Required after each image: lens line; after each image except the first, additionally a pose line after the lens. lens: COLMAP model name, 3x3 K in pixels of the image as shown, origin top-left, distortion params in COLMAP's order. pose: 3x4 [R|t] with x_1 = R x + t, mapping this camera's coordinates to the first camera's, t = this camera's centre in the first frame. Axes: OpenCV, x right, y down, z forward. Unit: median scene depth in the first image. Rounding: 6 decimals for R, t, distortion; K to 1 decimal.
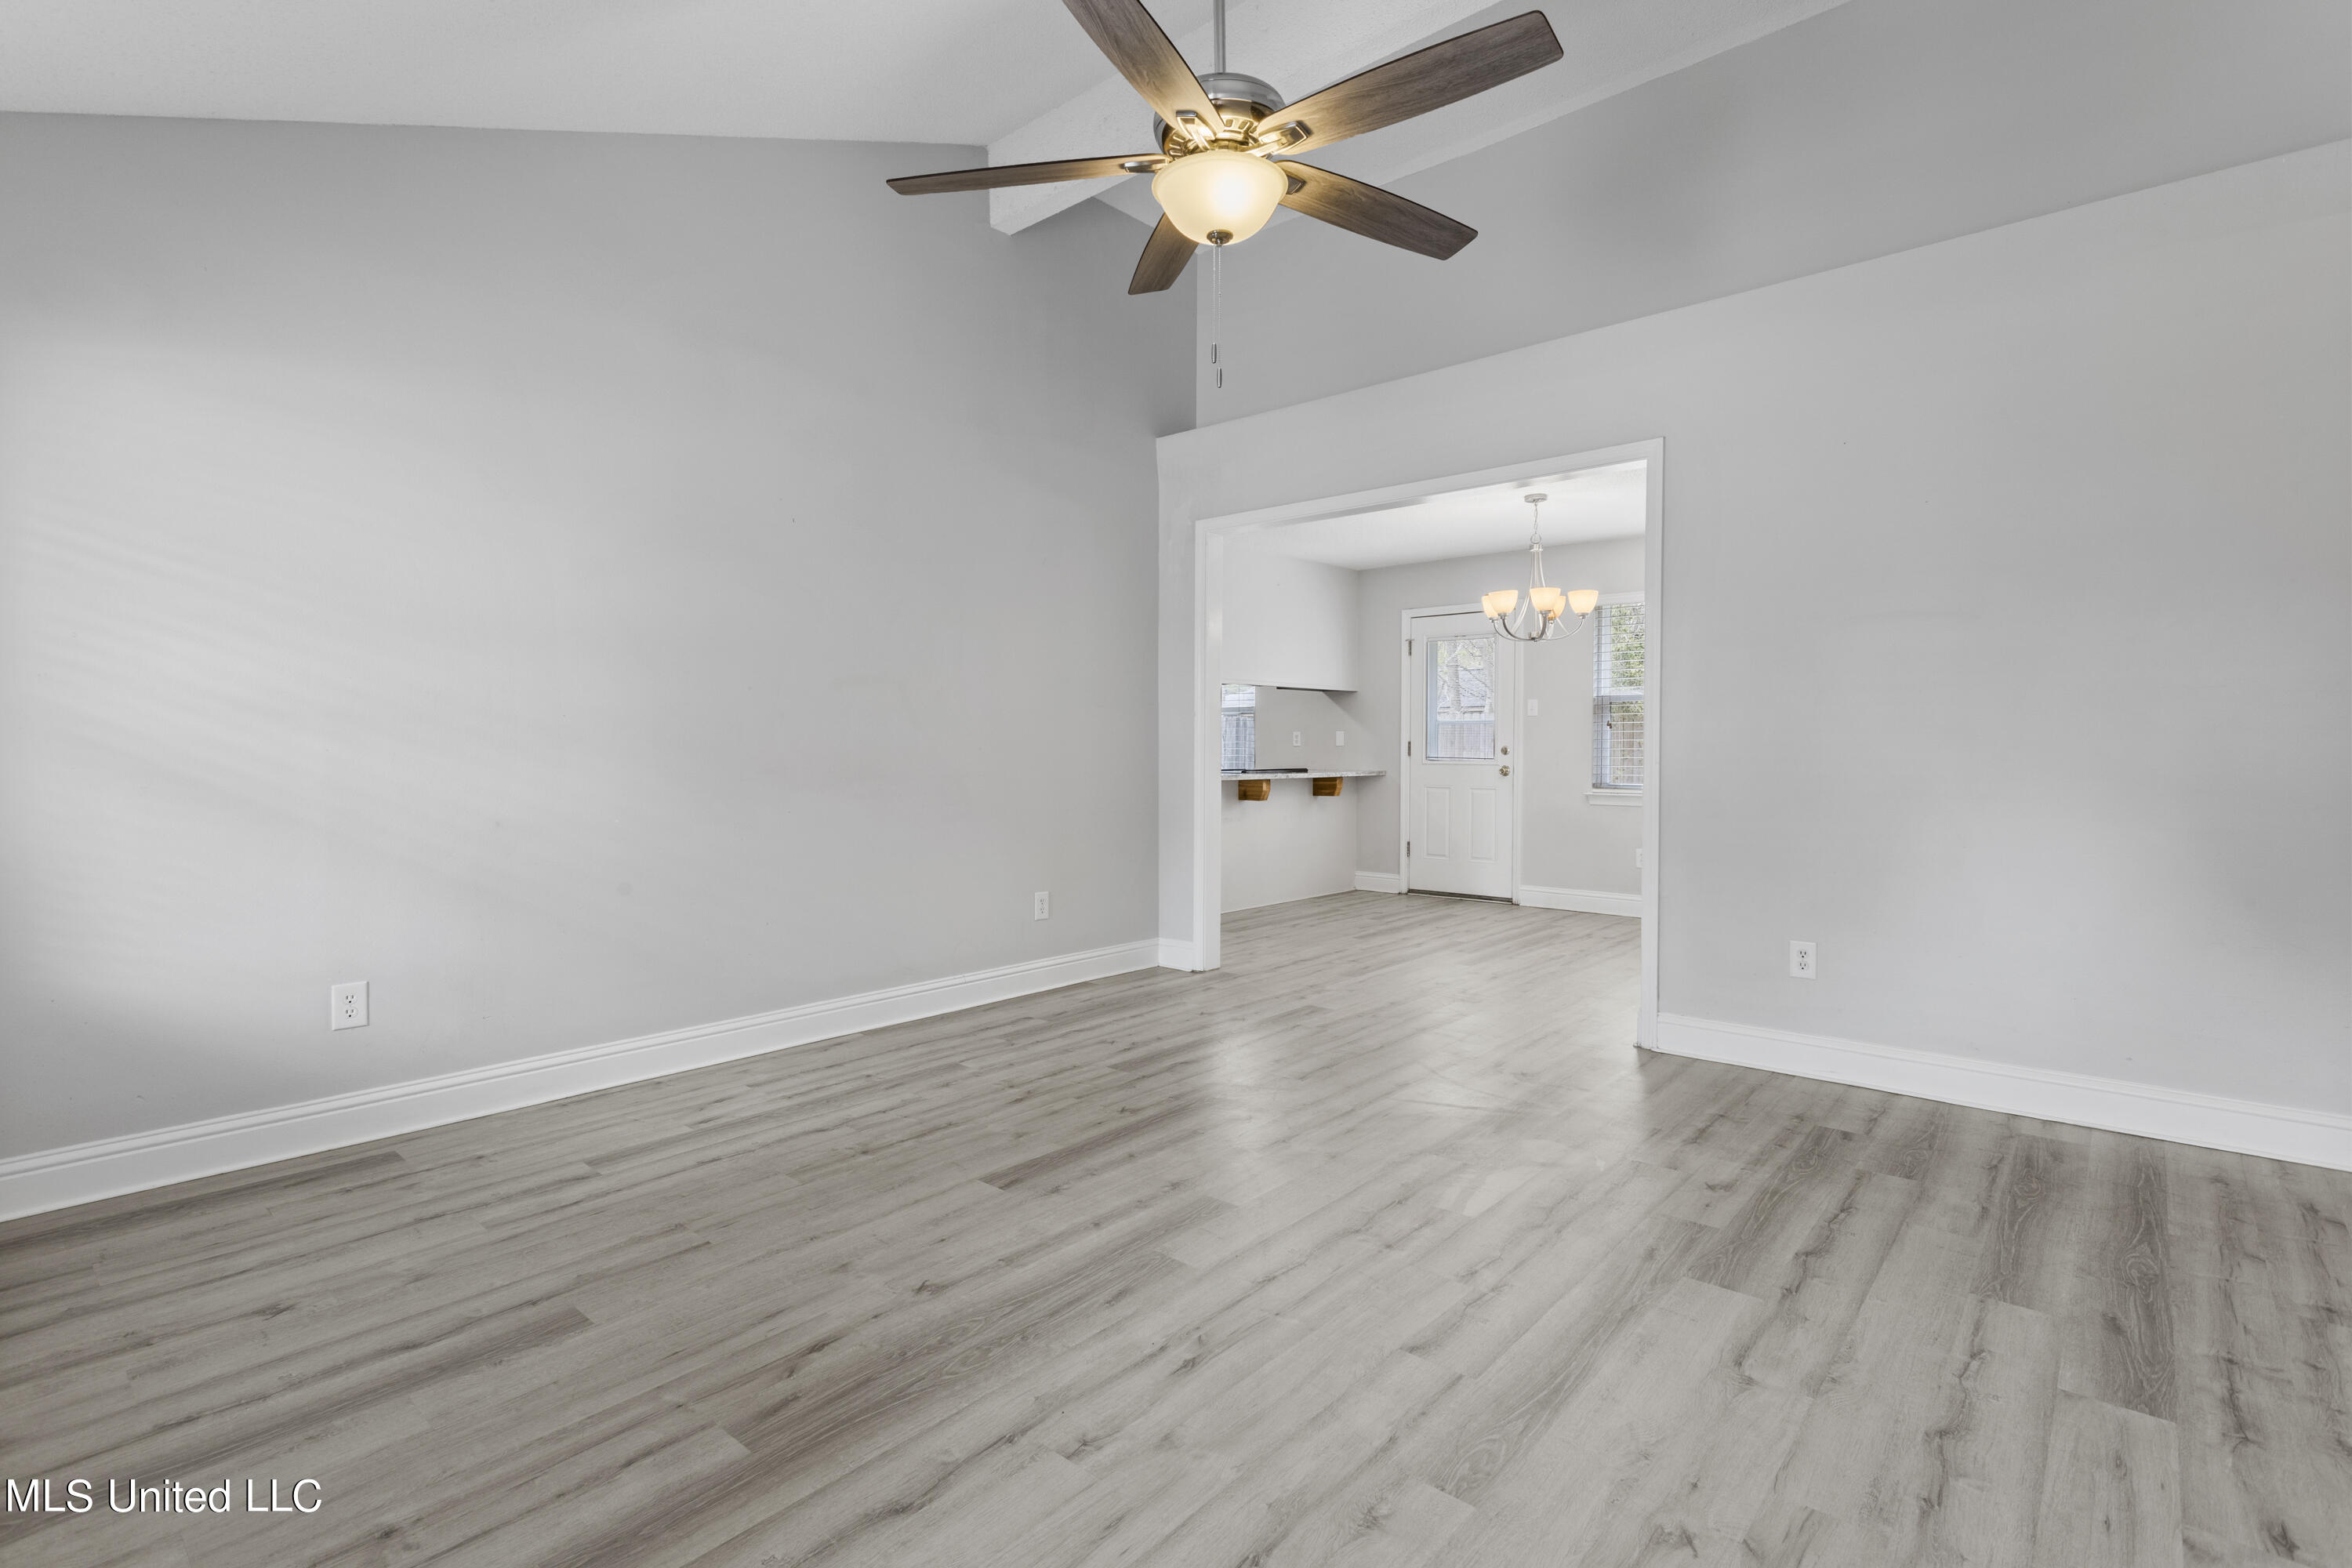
lens RADIAL K [[1111.2, 0, 1173.9], [0, 1111.2, 770.9], [0, 0, 1]] dist [0.001004, 0.001311]
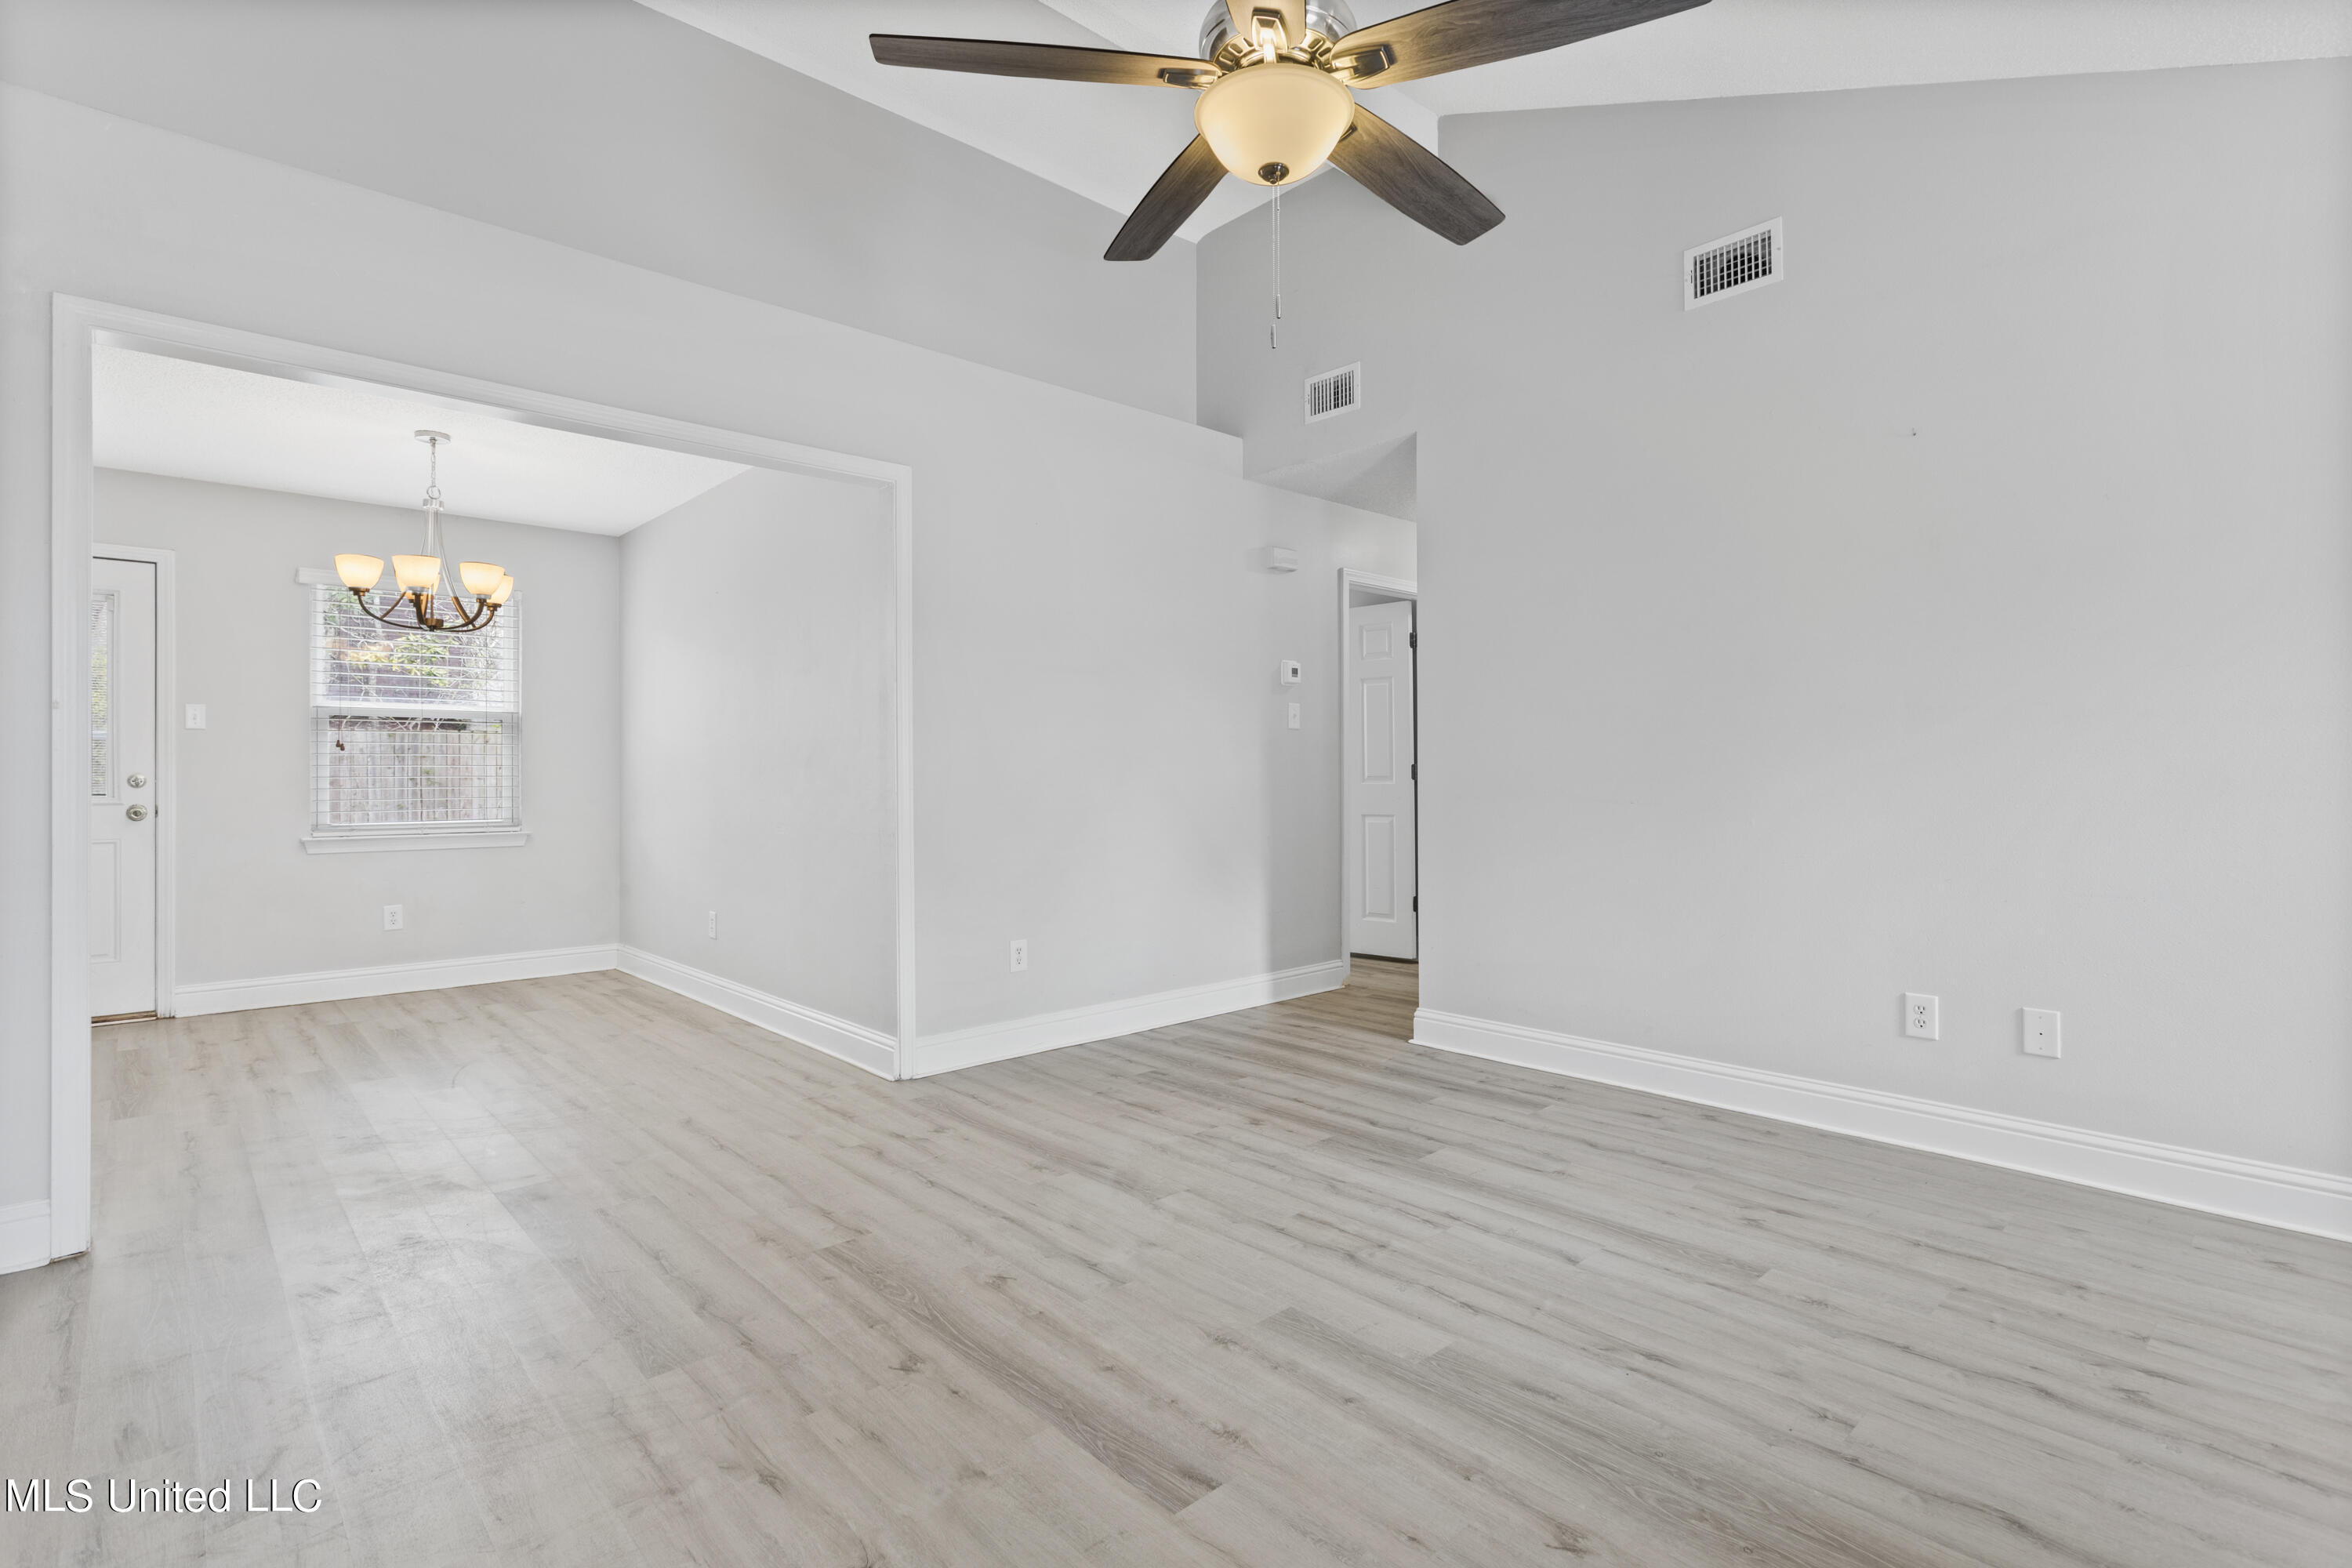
lens RADIAL K [[1111.2, 0, 1173.9], [0, 1111.2, 770.9], [0, 0, 1]] dist [0.001004, 0.001311]
pose [[0.105117, 0.002862, 0.994456, -0.725451], [0.024232, 0.999692, -0.005439, -0.017169], [-0.994165, 0.024669, 0.105015, 0.891350]]
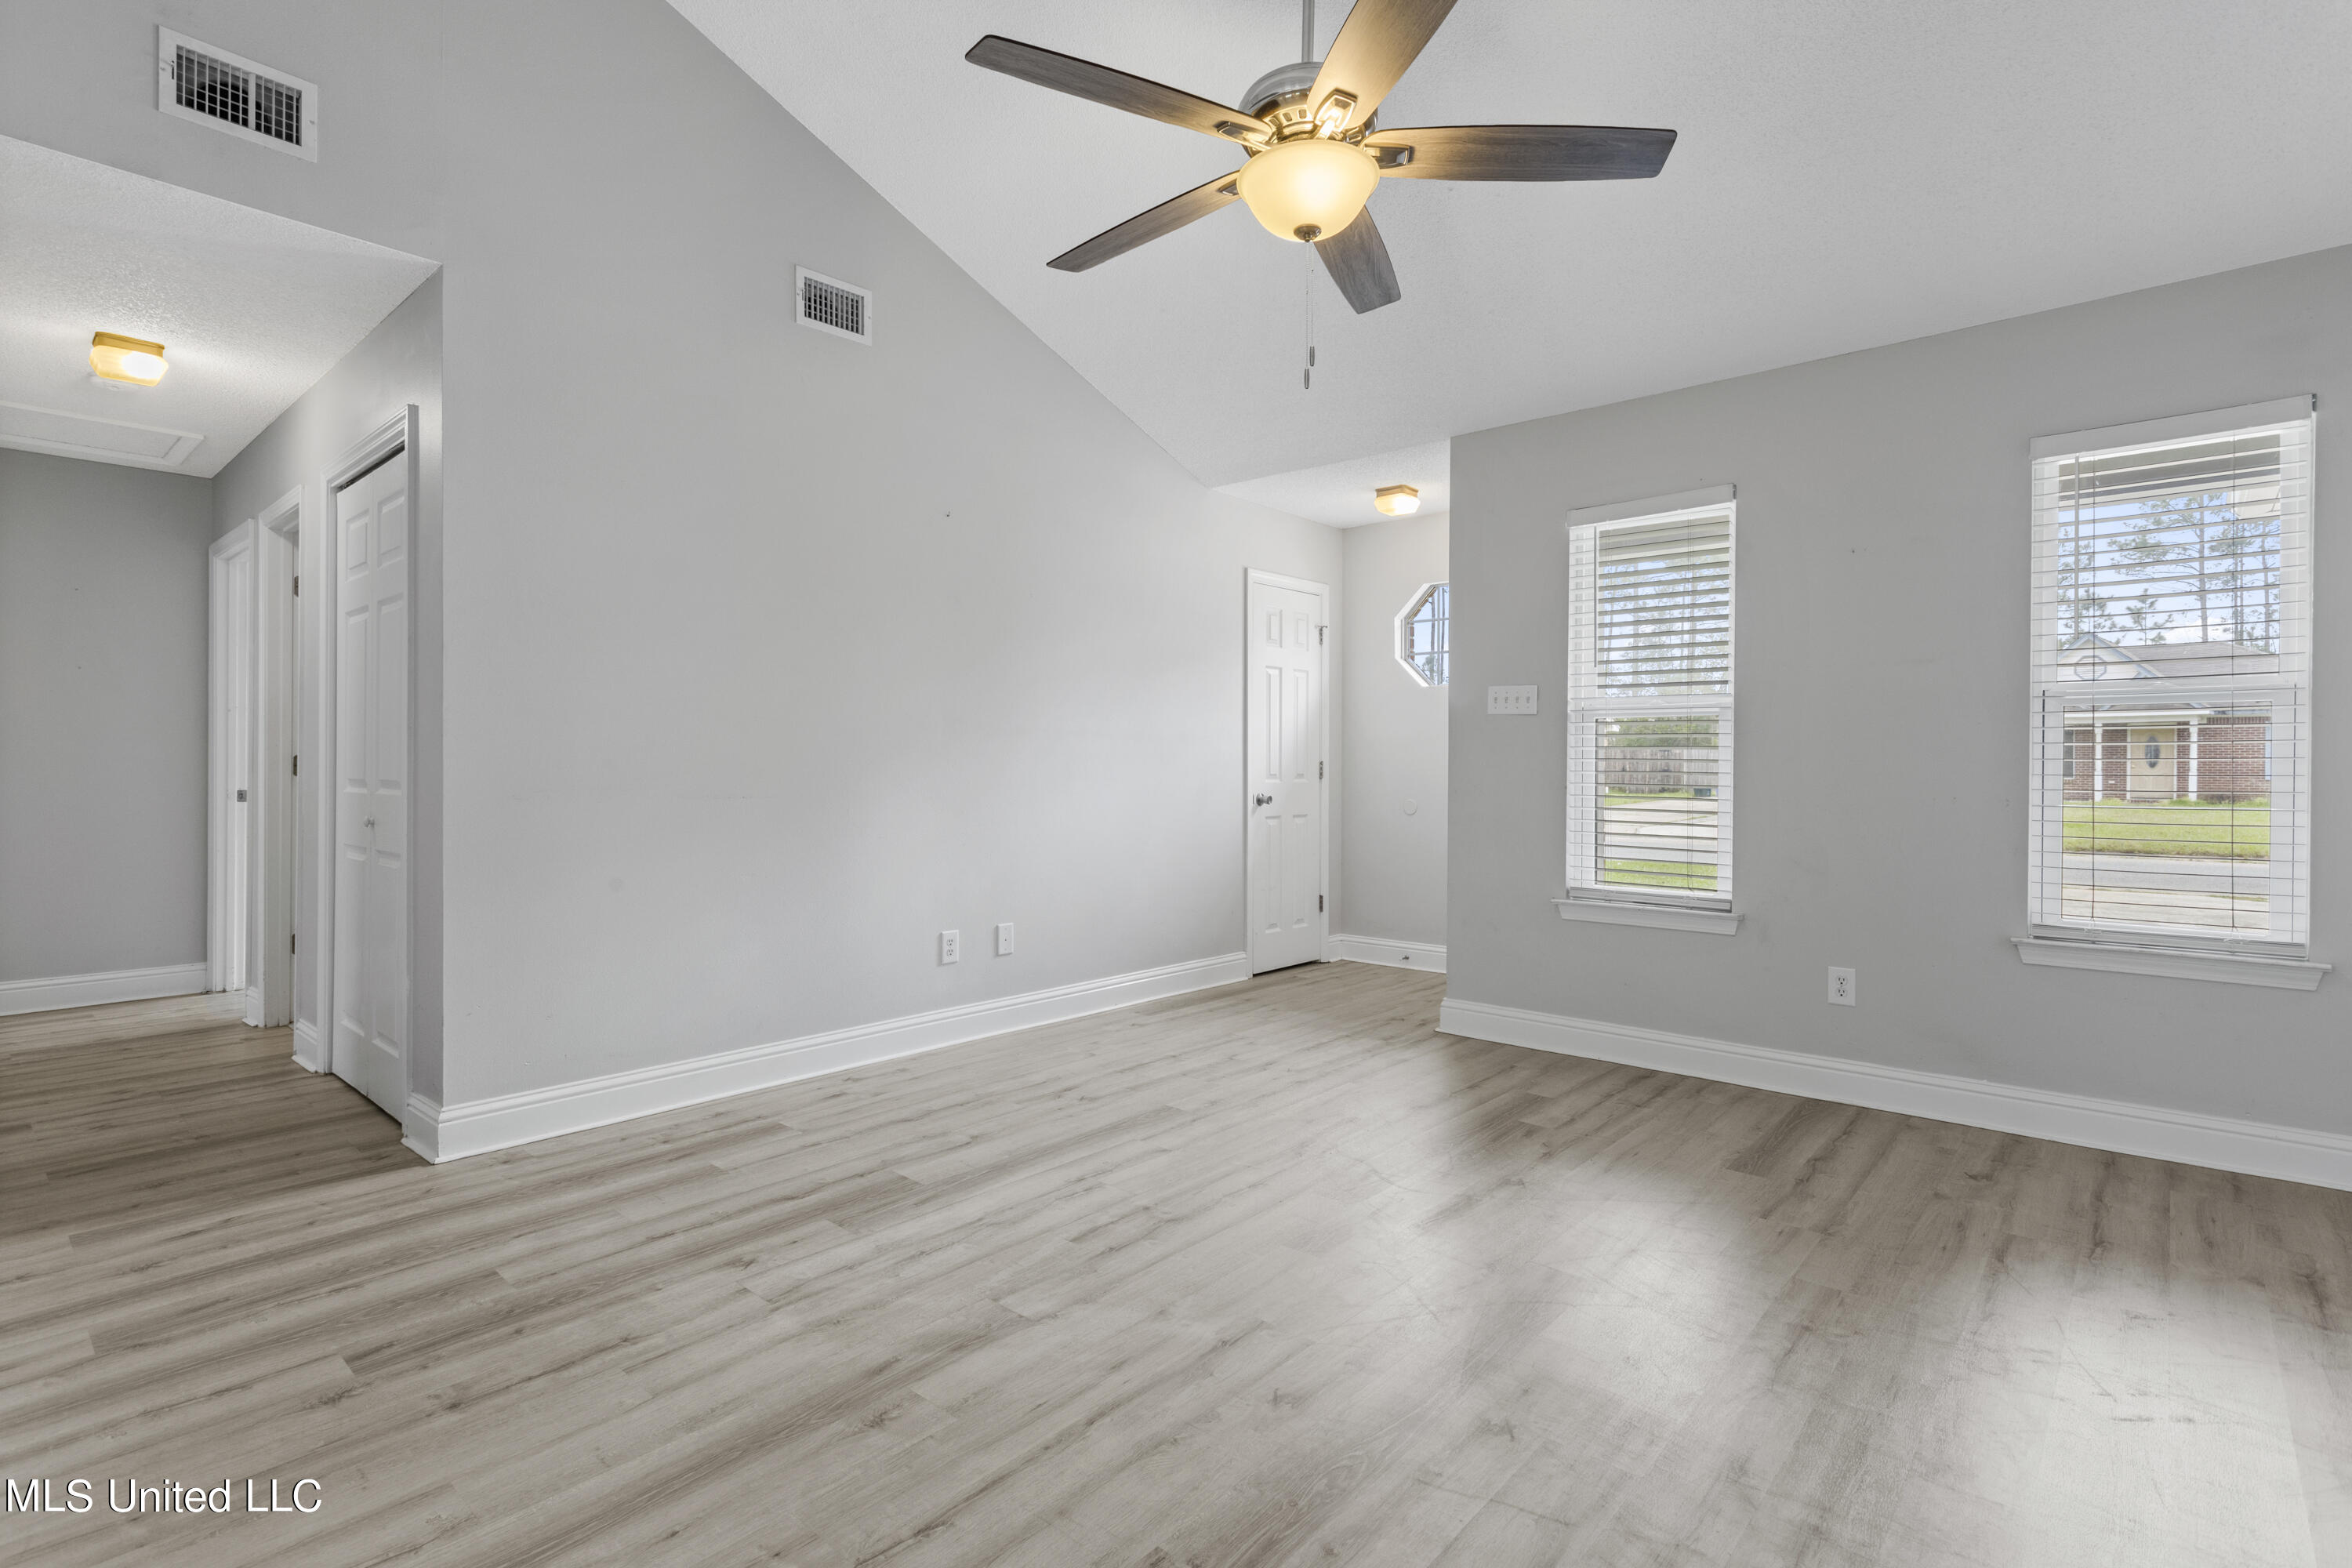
lens RADIAL K [[1111.2, 0, 1173.9], [0, 1111.2, 770.9], [0, 0, 1]] dist [0.001004, 0.001311]
pose [[-0.999986, -0.002524, 0.004543, 0.134215], [-0.002412, 0.999697, 0.024502, -0.036305], [-0.004604, 0.024490, -0.999689, 1.756291]]
